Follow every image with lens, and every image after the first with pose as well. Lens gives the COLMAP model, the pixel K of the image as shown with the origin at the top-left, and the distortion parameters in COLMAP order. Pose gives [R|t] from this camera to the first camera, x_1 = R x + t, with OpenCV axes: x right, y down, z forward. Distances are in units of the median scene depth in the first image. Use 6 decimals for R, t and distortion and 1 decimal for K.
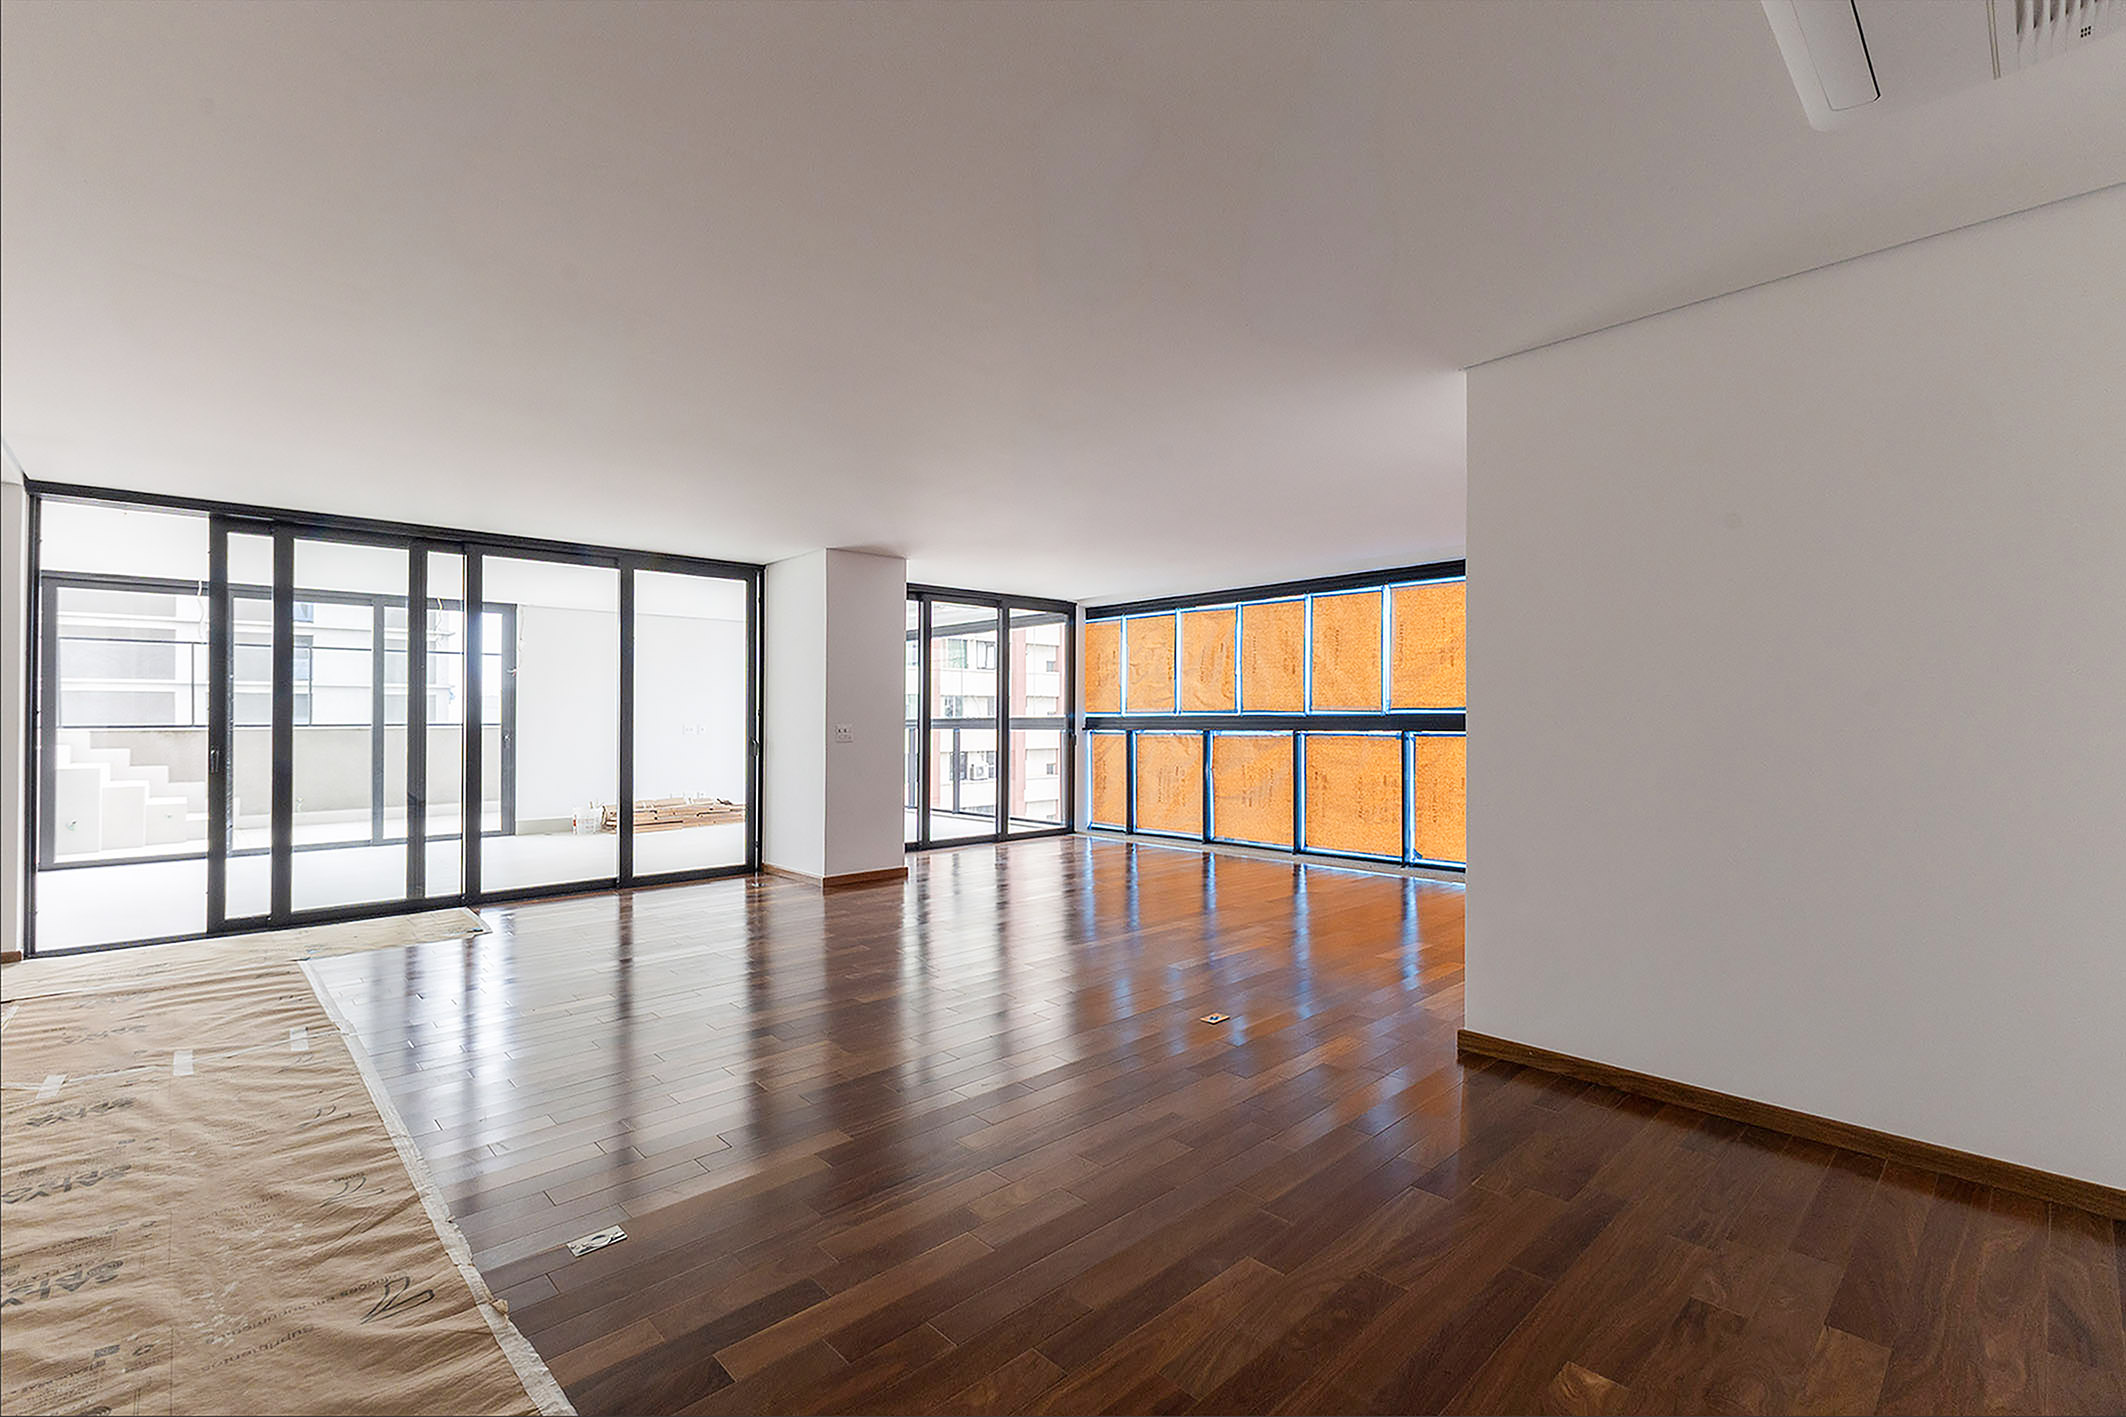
lens RADIAL K [[917.0, 0, 1074.8], [0, 917.0, 702.9], [0, 0, 1]] dist [0.015724, -0.013393]
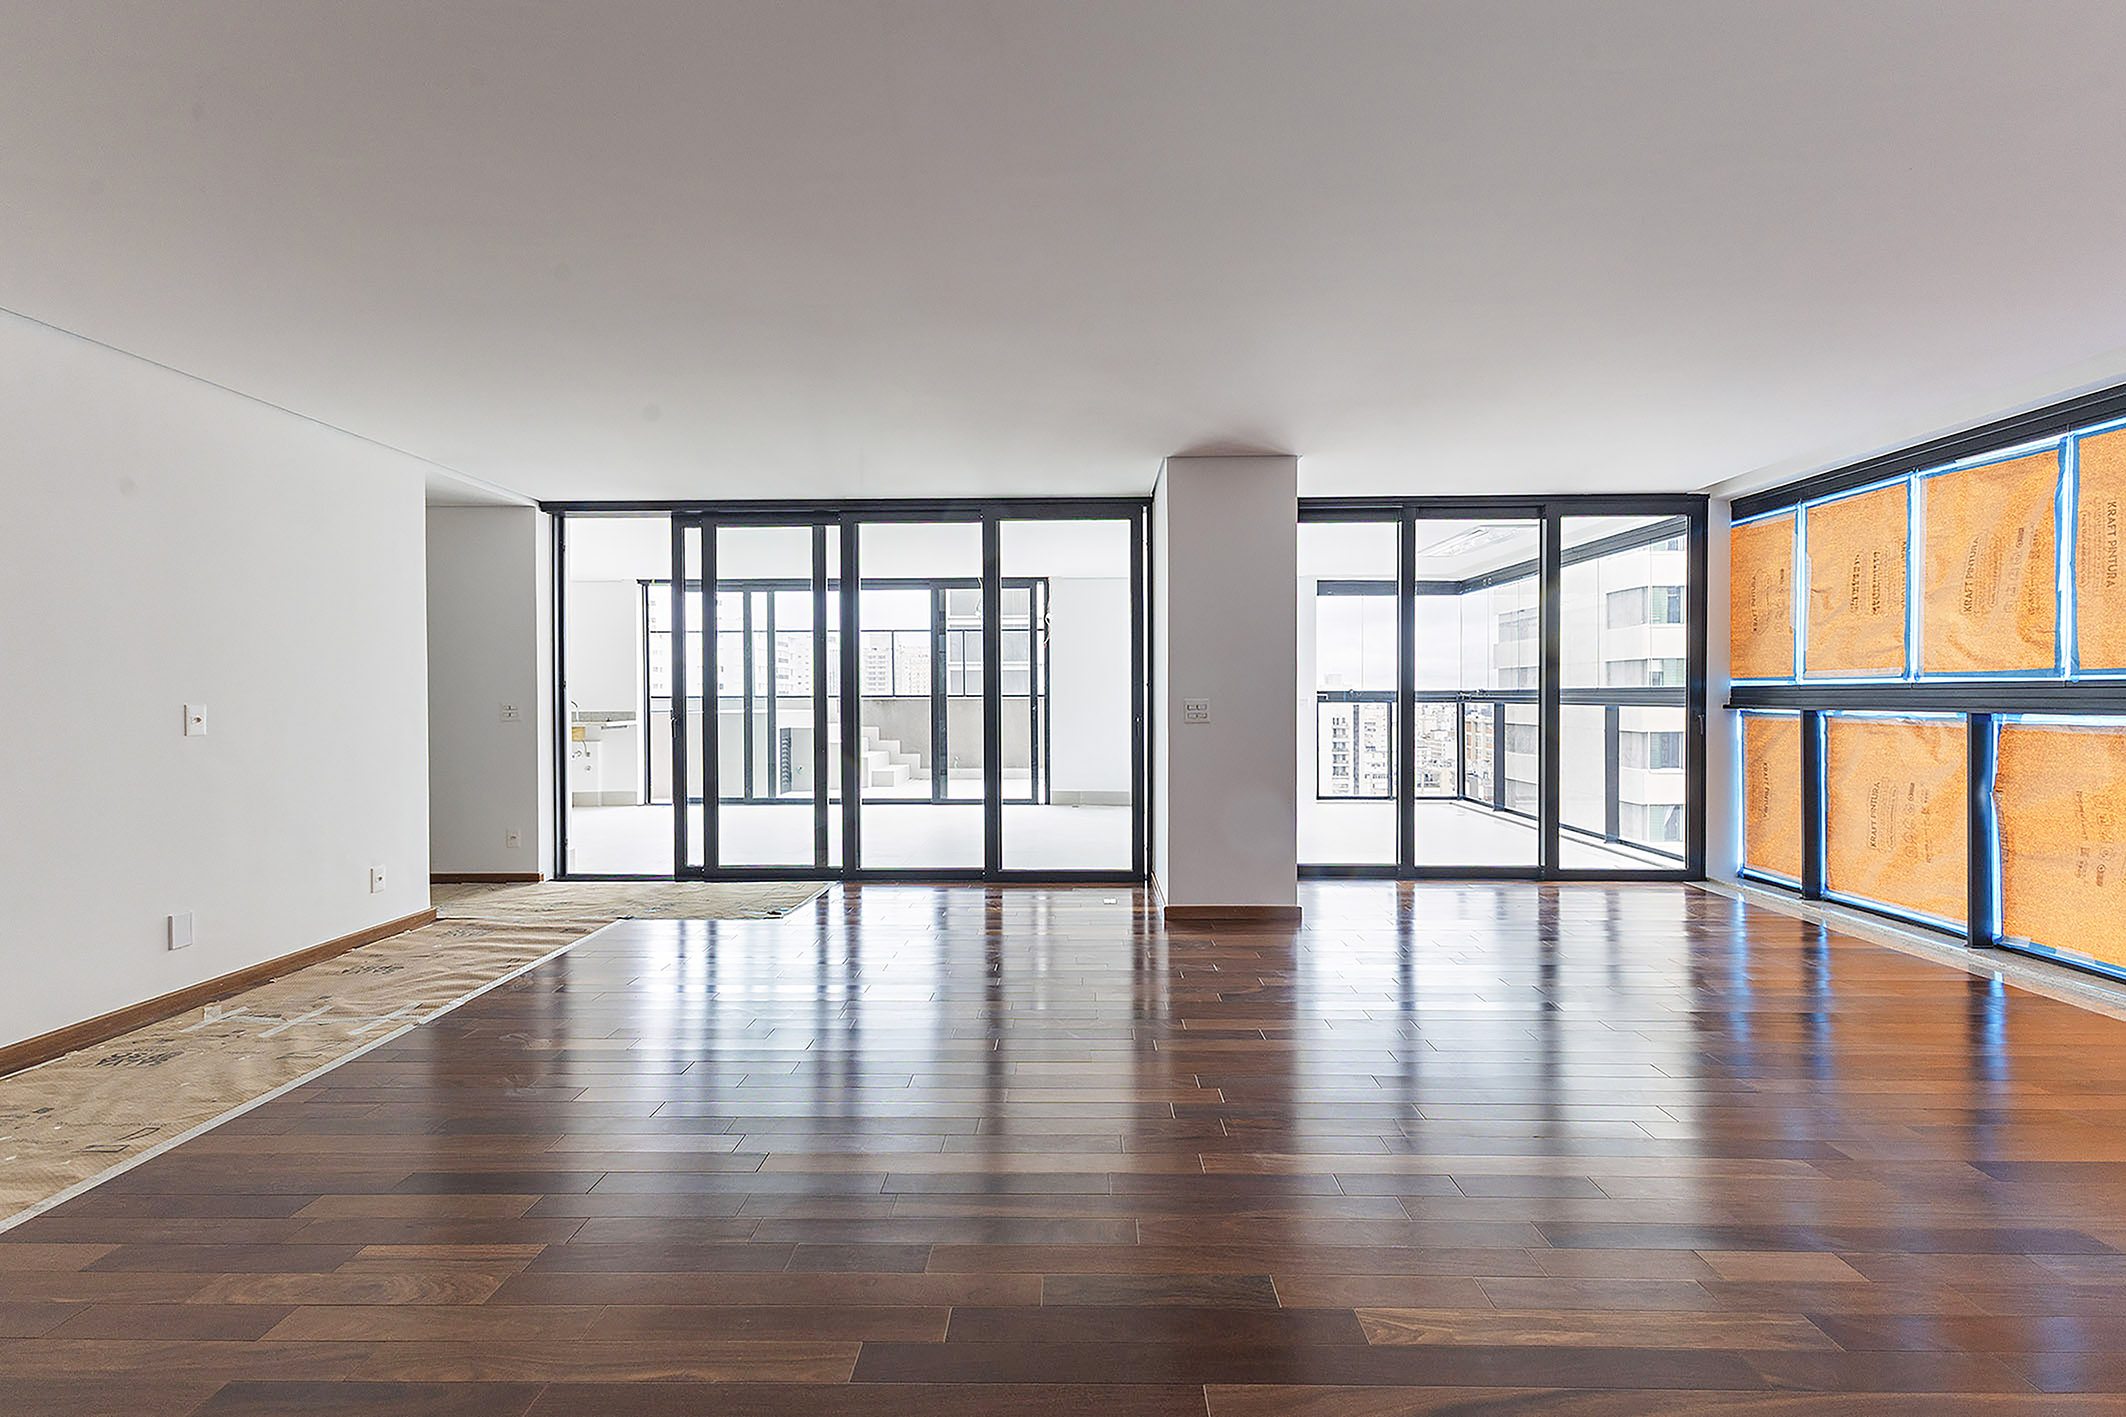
lens RADIAL K [[917.0, 0, 1074.8], [0, 917.0, 702.9], [0, 0, 1]] dist [0.015724, -0.013393]
pose [[0.713714, 0.008053, -0.700391, 0.139644], [0.013333, 0.999597, 0.025079, 0.005805], [0.700310, -0.027237, 0.713319, 0.315489]]
